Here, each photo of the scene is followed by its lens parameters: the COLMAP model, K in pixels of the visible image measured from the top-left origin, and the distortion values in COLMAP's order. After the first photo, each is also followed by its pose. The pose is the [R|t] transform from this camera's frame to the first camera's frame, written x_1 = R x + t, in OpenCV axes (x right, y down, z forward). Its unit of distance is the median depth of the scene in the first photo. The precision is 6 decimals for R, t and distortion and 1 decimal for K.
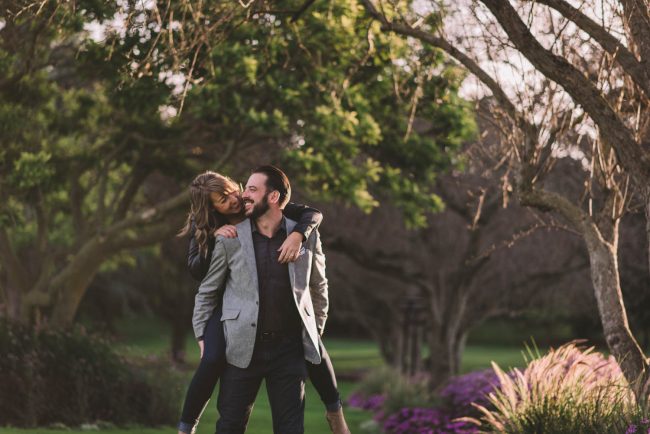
lens RADIAL K [[1562.2, 0, 311.2], [0, 1562.2, 218.3], [0, 0, 1]] dist [0.036714, -0.192519]
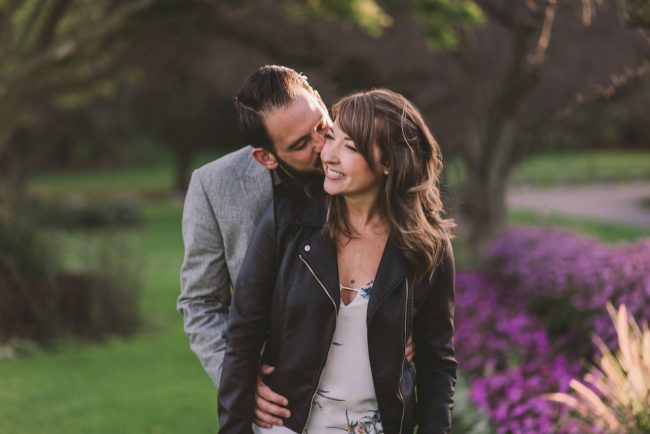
lens RADIAL K [[1651.3, 0, 325.0], [0, 1651.3, 217.0], [0, 0, 1]] dist [-0.005785, -0.129228]
pose [[0.998850, -0.047244, -0.008106, 0.015889], [0.047871, 0.991847, 0.118099, -0.010700], [0.002461, -0.118352, 0.992969, 0.258692]]
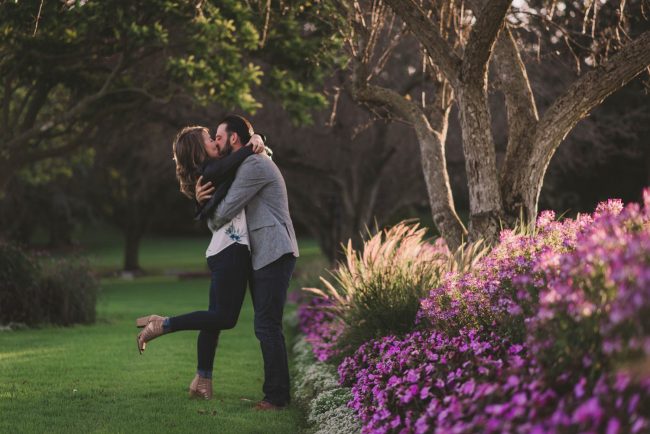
lens RADIAL K [[1562.2, 0, 311.2], [0, 1562.2, 218.3], [0, 0, 1]] dist [0.036714, -0.192519]
pose [[0.998324, -0.053376, 0.022381, 0.049075], [0.051853, 0.996612, 0.063838, 0.001221], [-0.025713, -0.062571, 0.997709, -0.066785]]
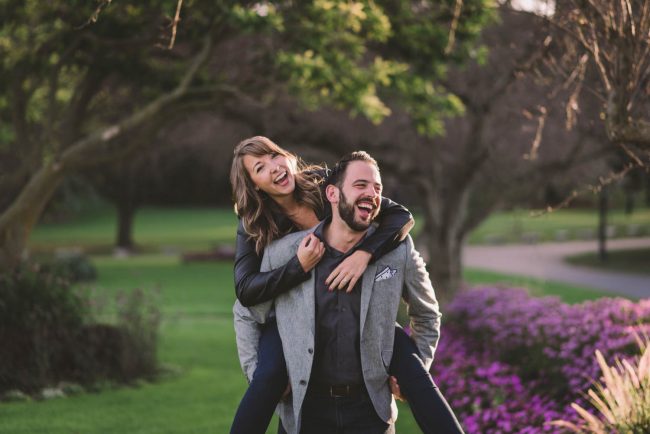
lens RADIAL K [[1639.1, 0, 325.0], [0, 1639.1, 217.0], [0, 0, 1]] dist [0.001034, 0.079629]
pose [[0.998440, -0.039010, 0.039941, -0.028406], [0.035371, 0.995484, 0.088092, -0.032162], [-0.043197, -0.086542, 0.995311, 0.133006]]
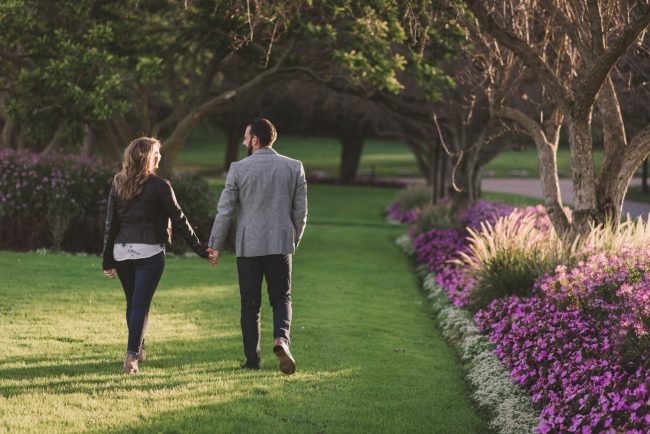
lens RADIAL K [[1562.2, 0, 311.2], [0, 1562.2, 218.3], [0, 0, 1]] dist [0.036714, -0.192519]
pose [[0.999534, -0.007528, -0.029599, 0.002387], [0.011375, 0.991179, 0.132043, -0.075994], [0.028344, -0.132318, 0.990802, -0.336246]]
